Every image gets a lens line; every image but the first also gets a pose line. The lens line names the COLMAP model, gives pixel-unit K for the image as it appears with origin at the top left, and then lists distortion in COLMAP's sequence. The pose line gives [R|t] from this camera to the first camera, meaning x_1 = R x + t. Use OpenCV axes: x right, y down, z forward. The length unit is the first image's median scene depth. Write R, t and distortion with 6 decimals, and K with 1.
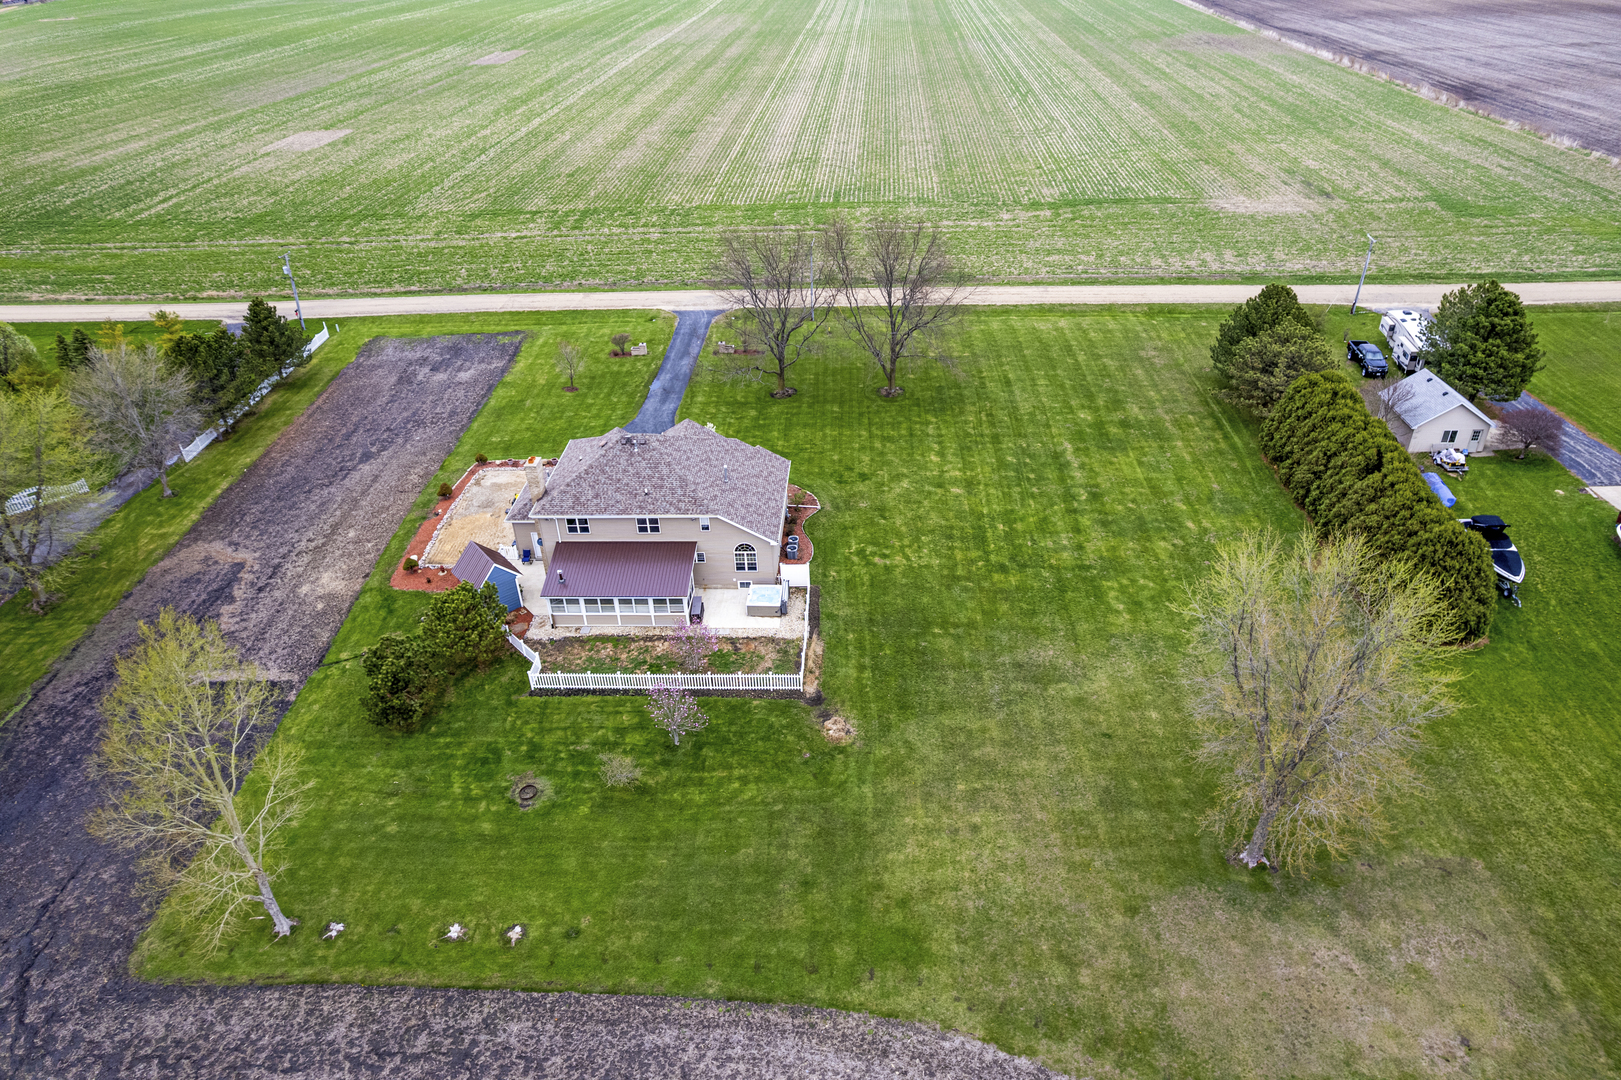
lens RADIAL K [[1035.1, 0, 832.9], [0, 1035.1, 538.9], [0, 0, 1]] dist [-0.079733, 0.065037]
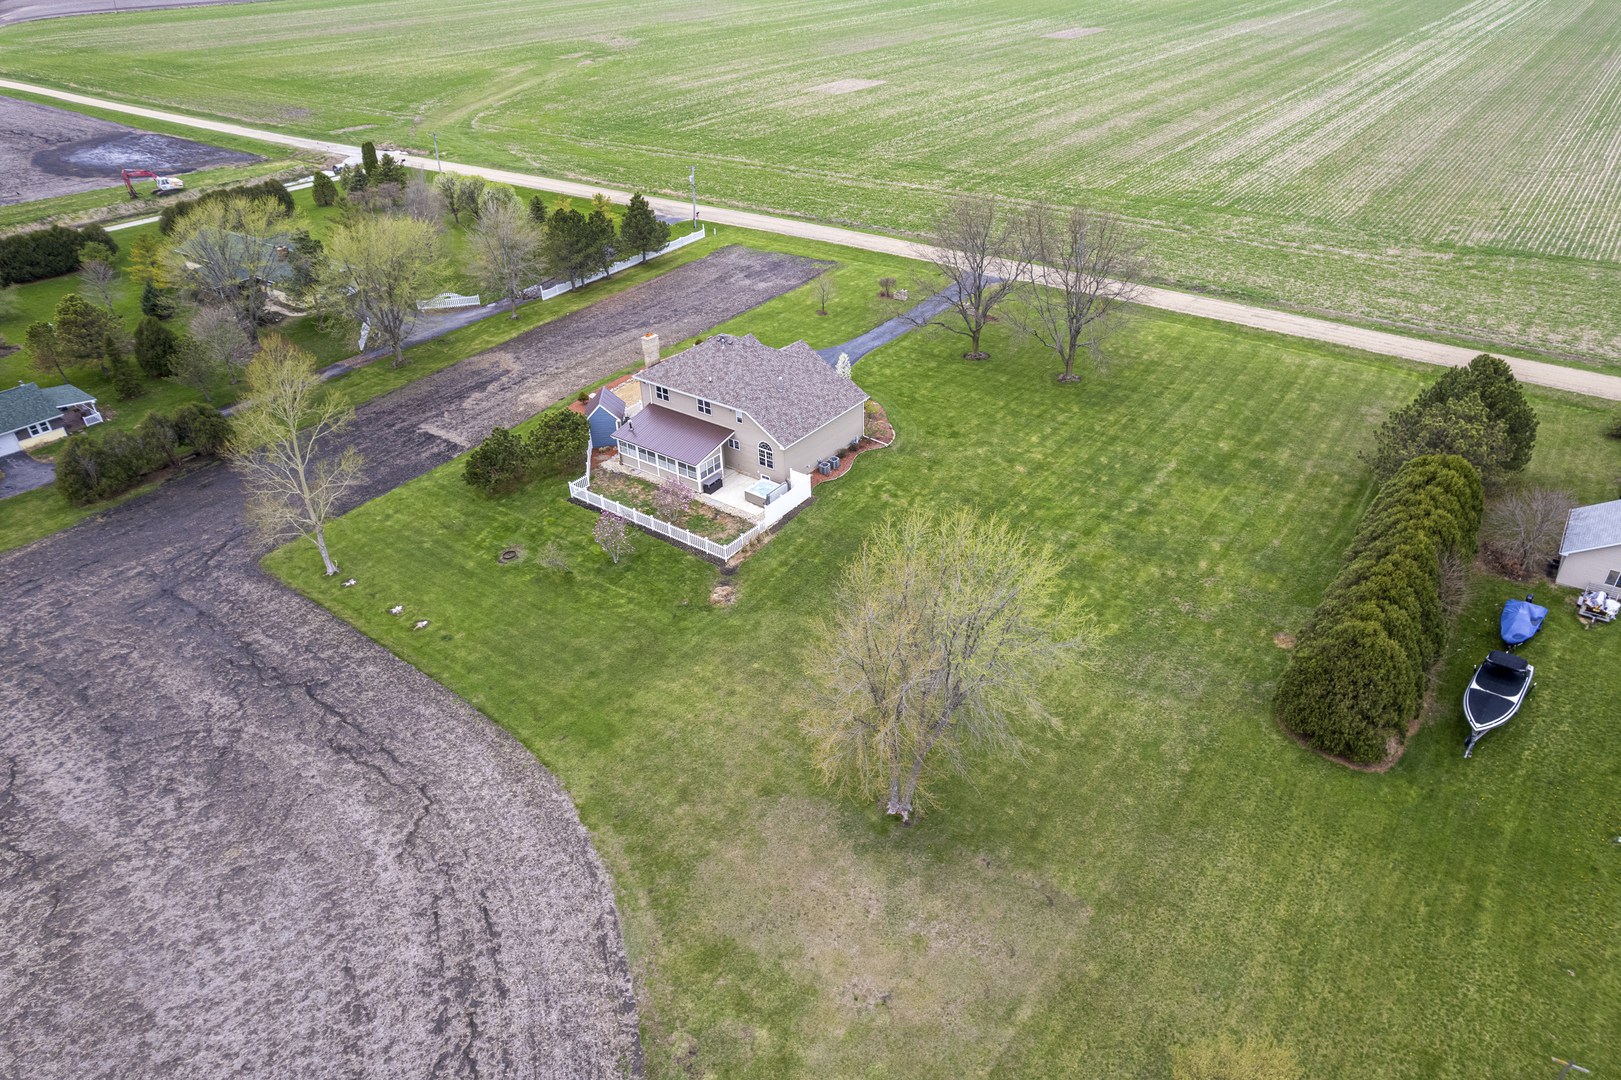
lens RADIAL K [[1035.1, 0, 832.9], [0, 1035.1, 538.9], [0, 0, 1]] dist [-0.079733, 0.065037]
pose [[0.825394, 0.308236, -0.472986, 0.503175], [-0.300300, 0.949152, 0.094499, -0.022578], [0.478064, 0.064039, 0.875987, 0.005210]]
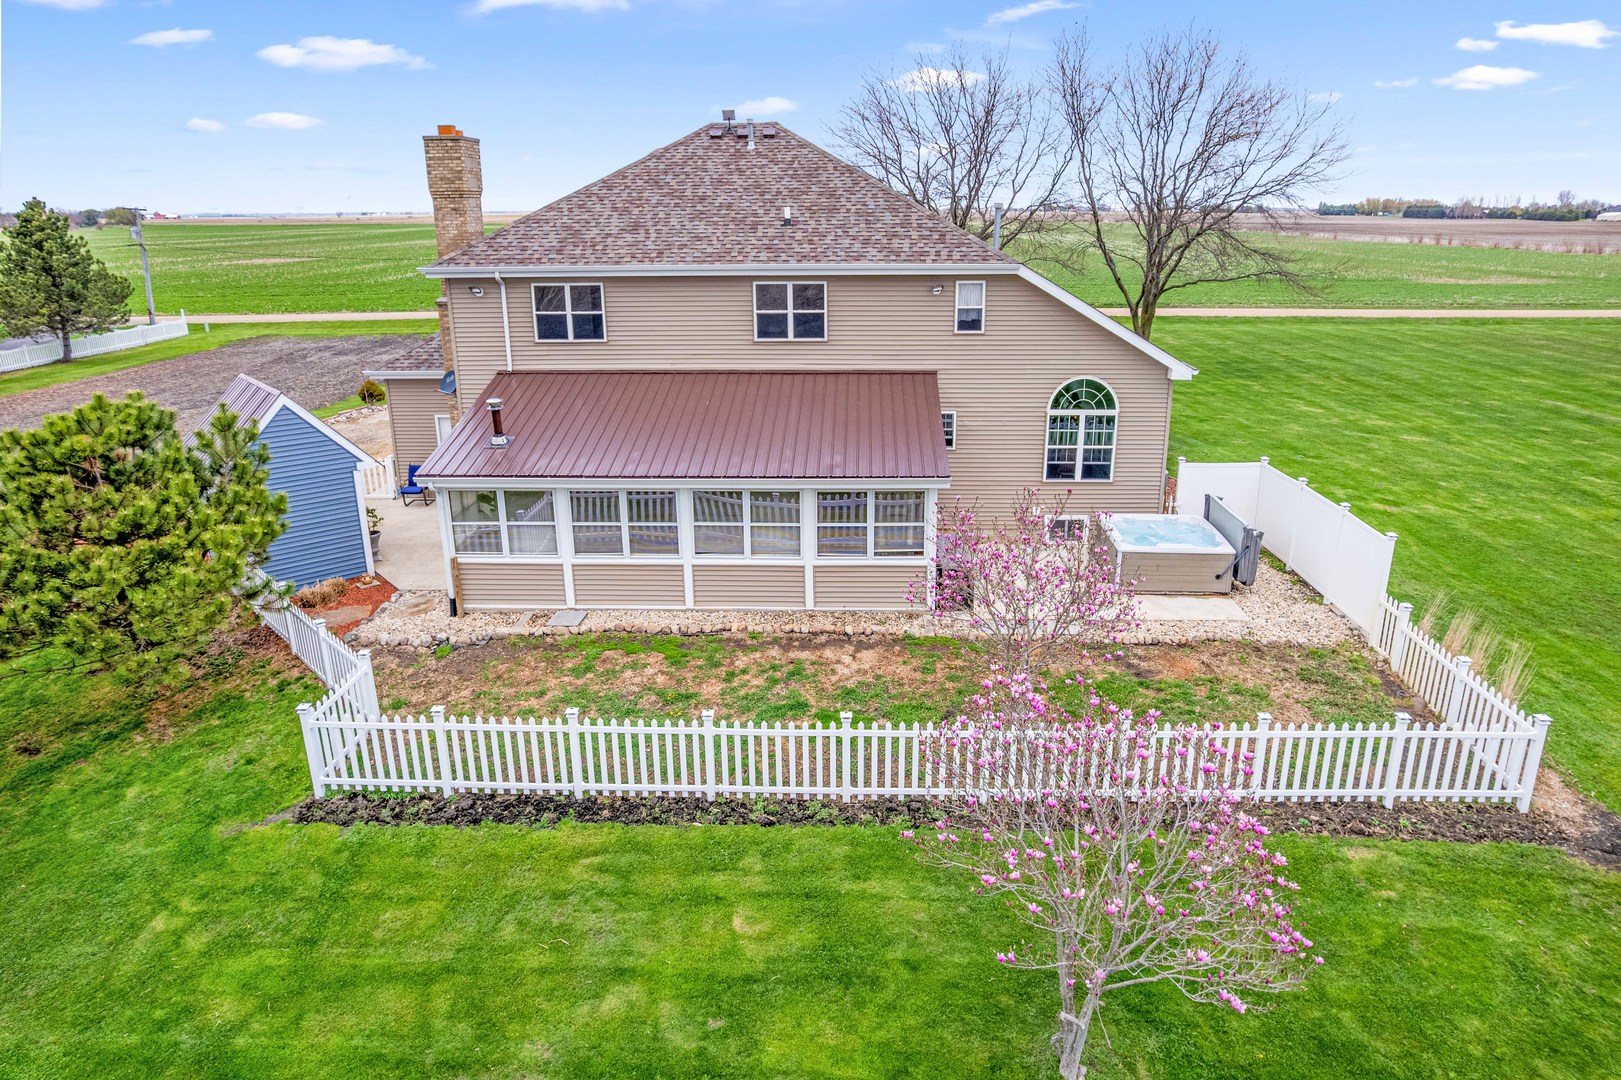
lens RADIAL K [[1035.1, 0, 832.9], [0, 1035.1, 538.9], [0, 0, 1]] dist [-0.079733, 0.065037]
pose [[0.999721, 0.018672, 0.014438, -0.147124], [-0.014430, 0.967571, -0.252185, 0.117982], [-0.018678, 0.251907, 0.967571, 0.616710]]
